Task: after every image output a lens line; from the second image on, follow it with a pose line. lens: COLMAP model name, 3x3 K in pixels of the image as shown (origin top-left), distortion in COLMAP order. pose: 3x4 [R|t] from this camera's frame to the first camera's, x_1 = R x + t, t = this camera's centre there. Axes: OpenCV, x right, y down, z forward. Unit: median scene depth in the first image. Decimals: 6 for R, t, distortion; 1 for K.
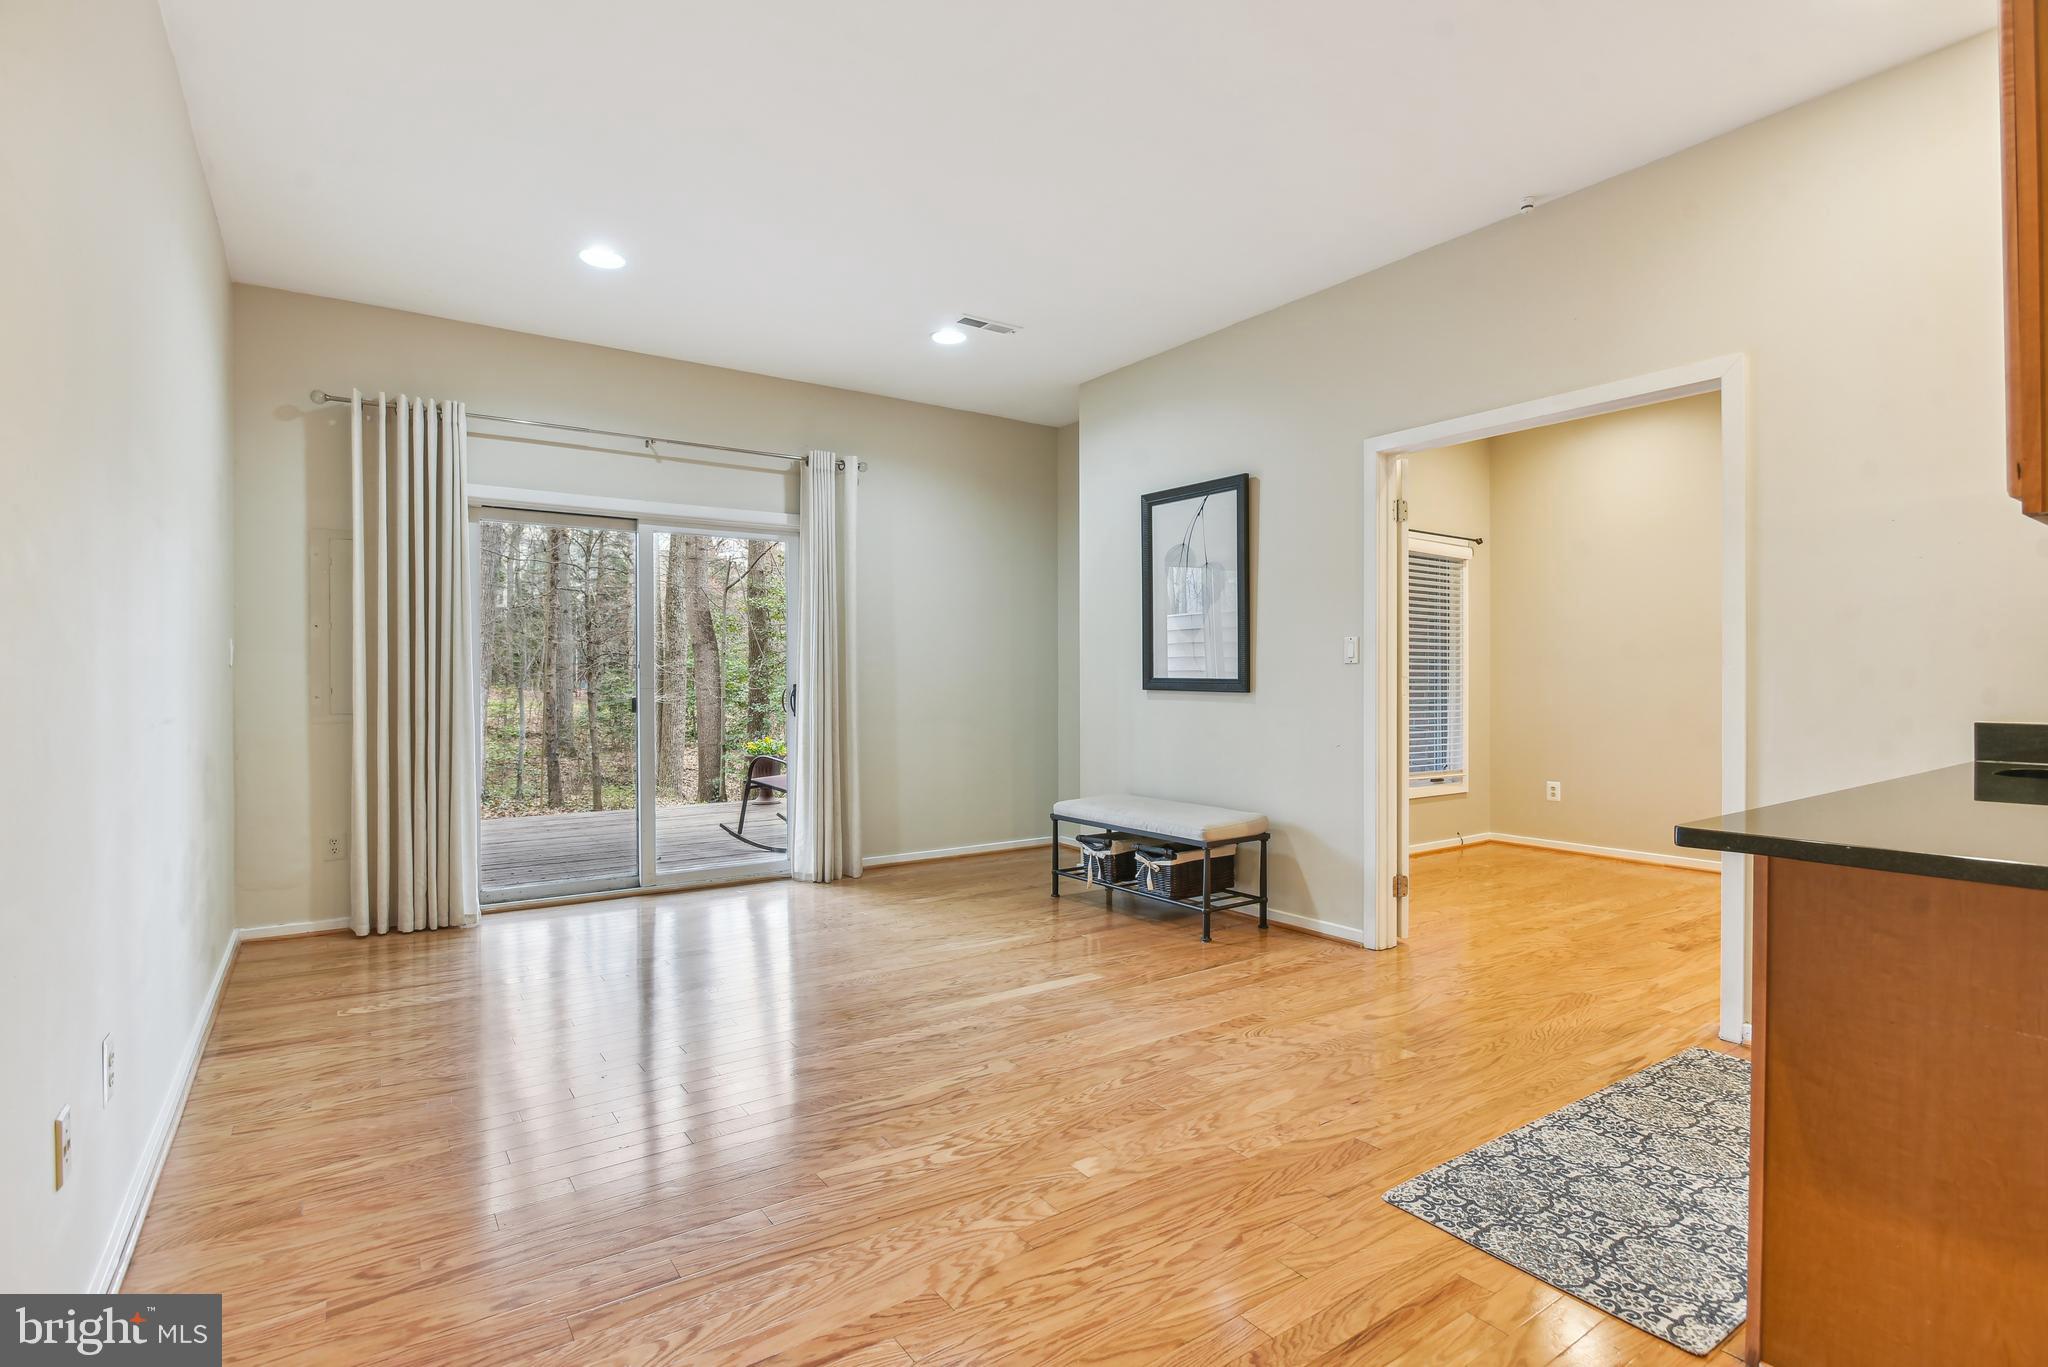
lens RADIAL K [[978.8, 0, 1027.8], [0, 978.8, 690.1], [0, 0, 1]] dist [0.001866, 0.000437]
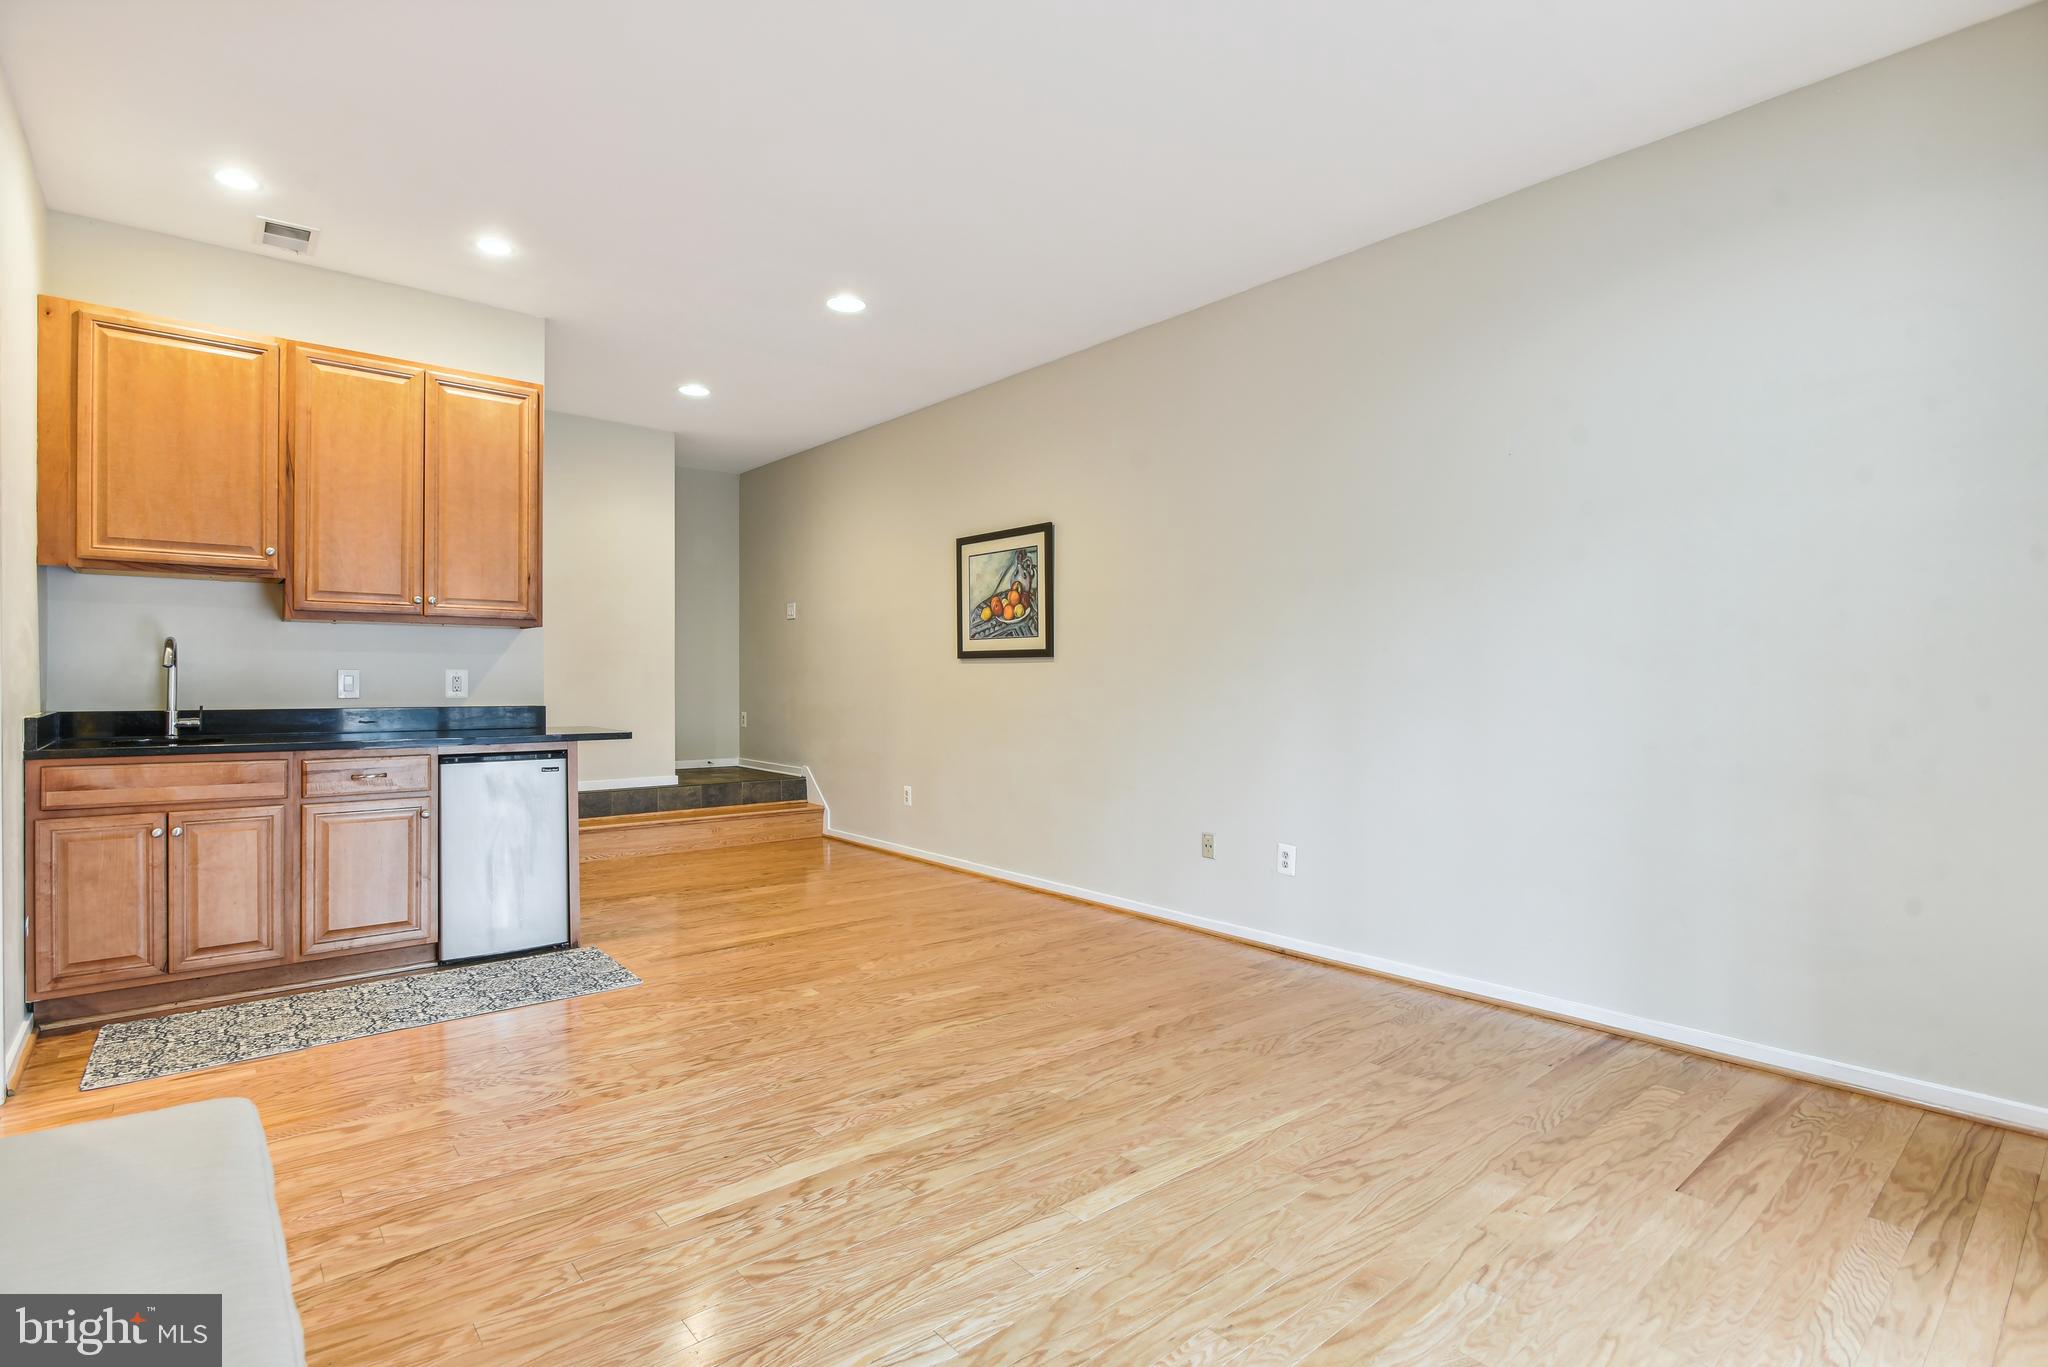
lens RADIAL K [[976.0, 0, 1024.0], [0, 976.0, 683.5], [0, 0, 1]] dist [-0.011958, 0.000285]
pose [[-0.995716, 0.001950, -0.092445, -0.103862], [0.000270, 0.999835, 0.018188, -0.025711], [0.092465, 0.018085, -0.995552, 1.948336]]
